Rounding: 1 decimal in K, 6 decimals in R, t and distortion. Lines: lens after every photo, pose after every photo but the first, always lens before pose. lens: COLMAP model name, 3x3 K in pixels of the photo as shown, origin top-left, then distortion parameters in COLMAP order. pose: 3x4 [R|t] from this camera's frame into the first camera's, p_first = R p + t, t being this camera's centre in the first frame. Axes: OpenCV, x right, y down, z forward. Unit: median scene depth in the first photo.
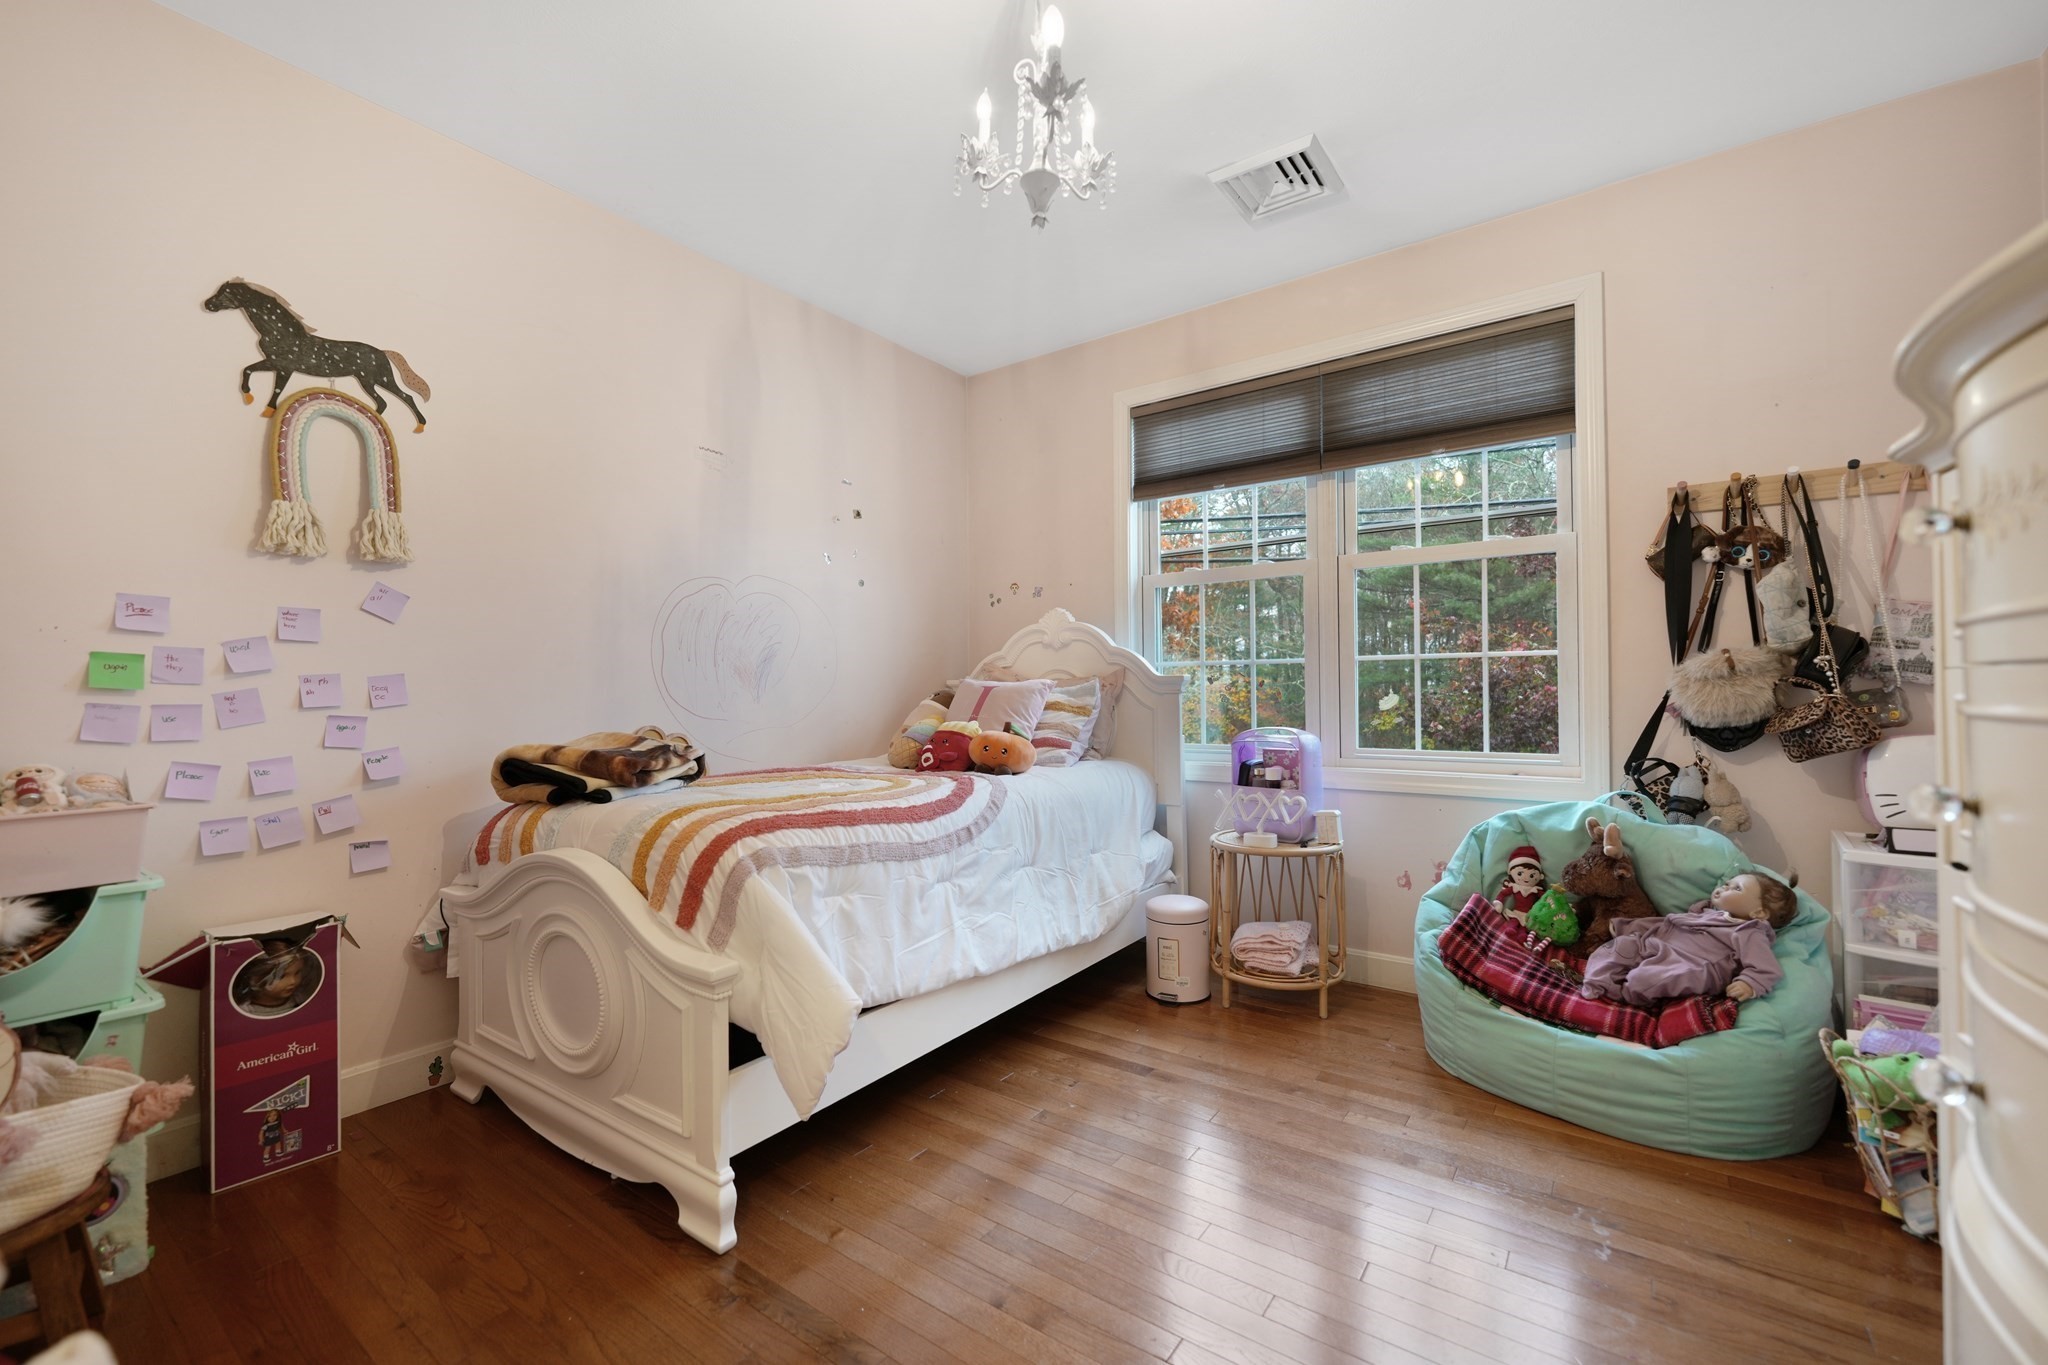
lens RADIAL K [[833.6, 0, 1036.1], [0, 833.6, 684.0], [0, 0, 1]] dist [0.000675, 0.000720]
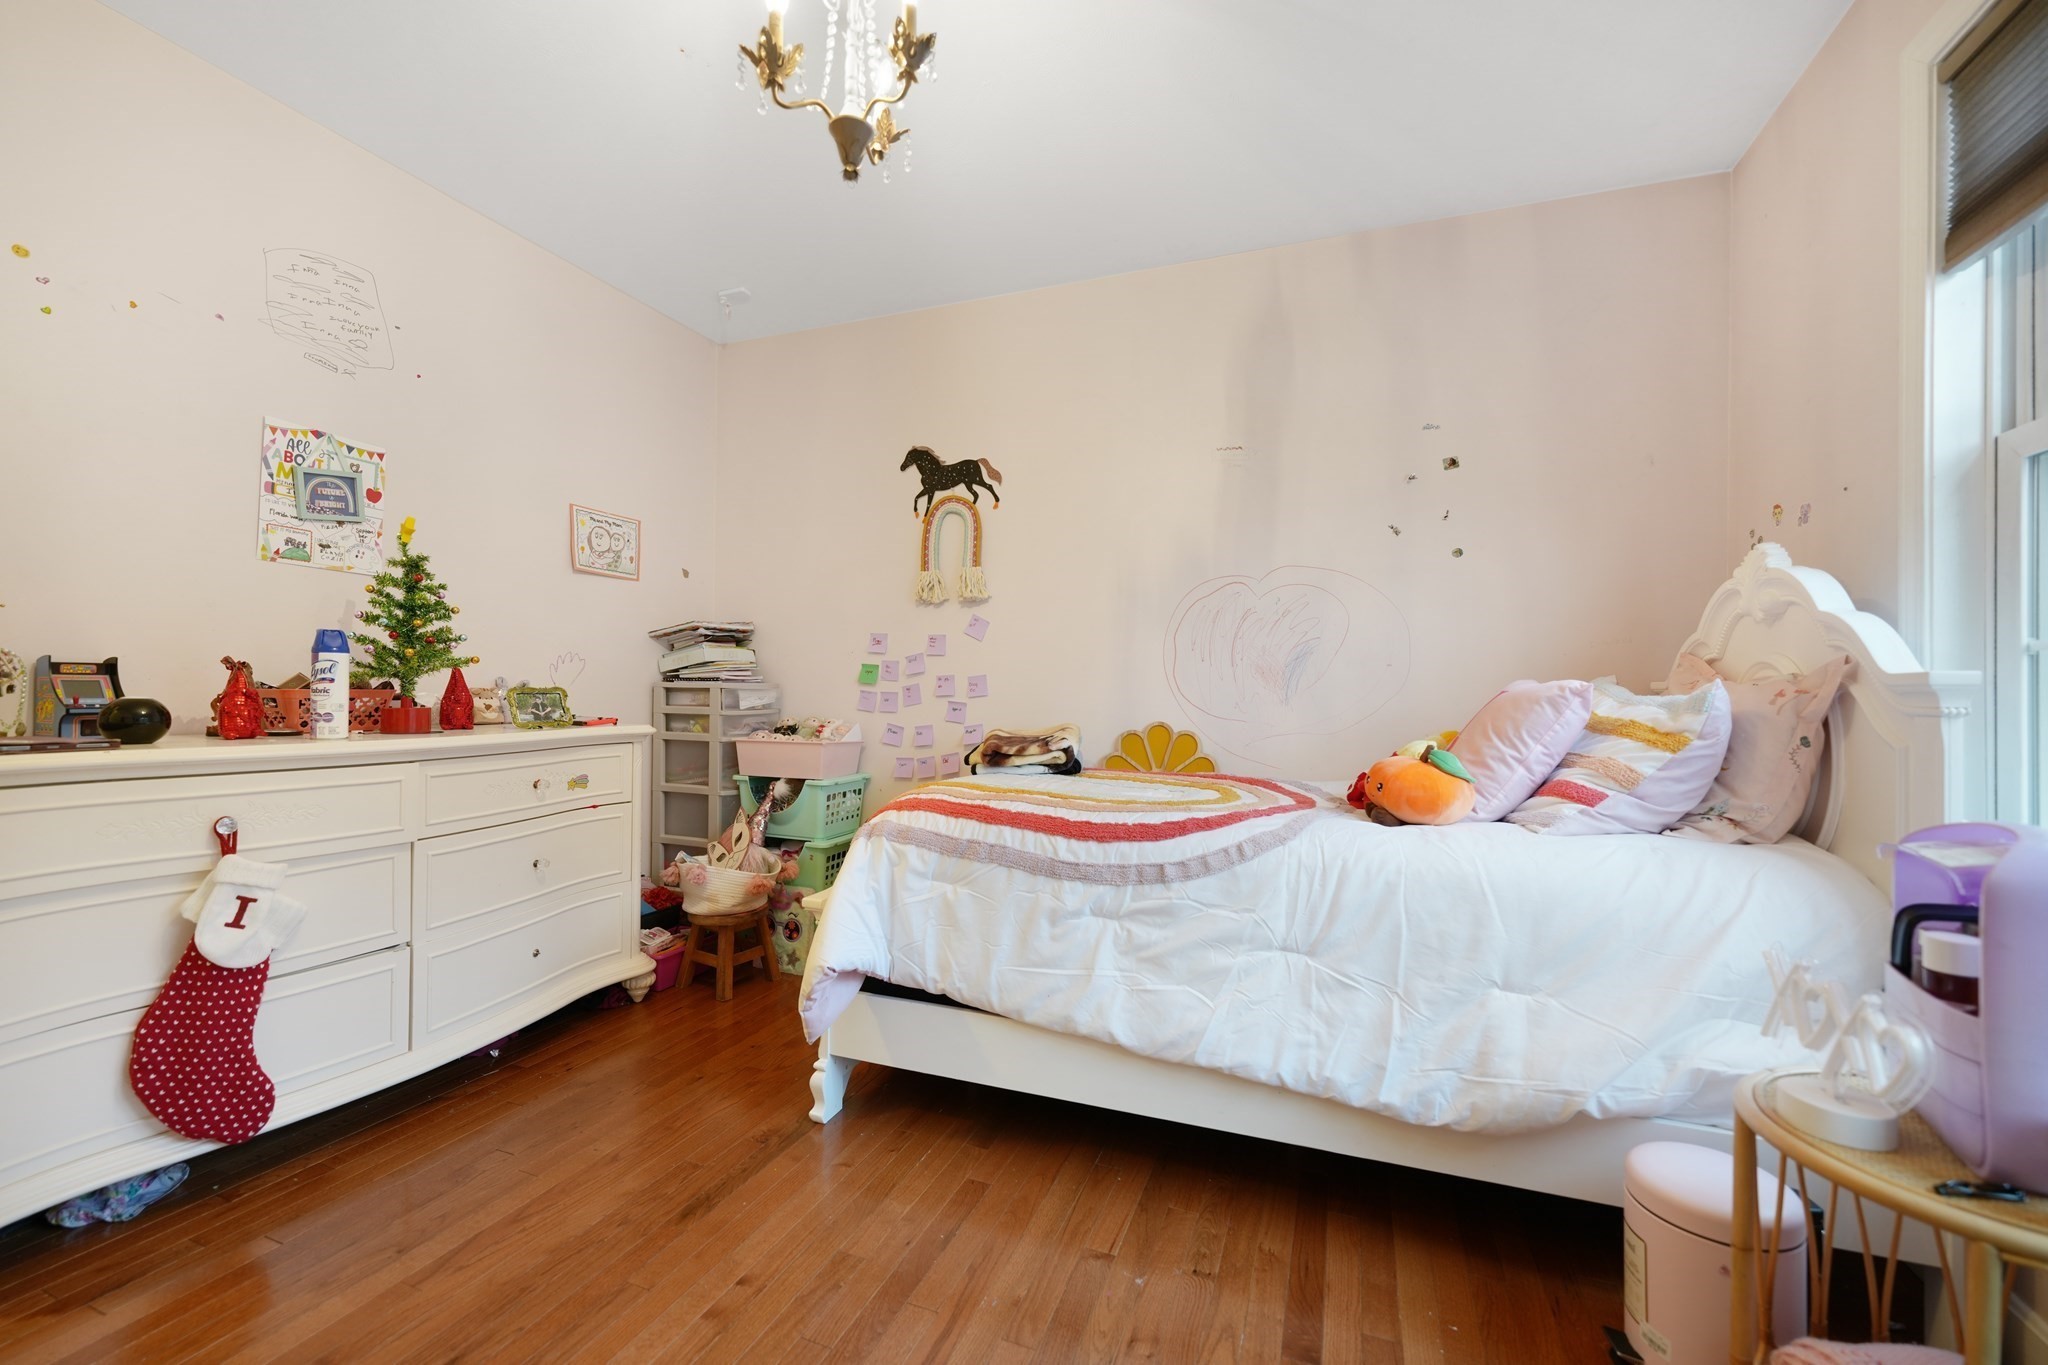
lens RADIAL K [[833.6, 0, 1037.4], [0, 833.6, 679.8], [0, 0, 1]] dist [0.000675, 0.000720]
pose [[0.255683, 0.001321, -0.966760, 0.710564], [-0.008688, 0.999962, -0.000931, -0.002998], [0.966722, 0.008637, 0.255685, 0.736515]]
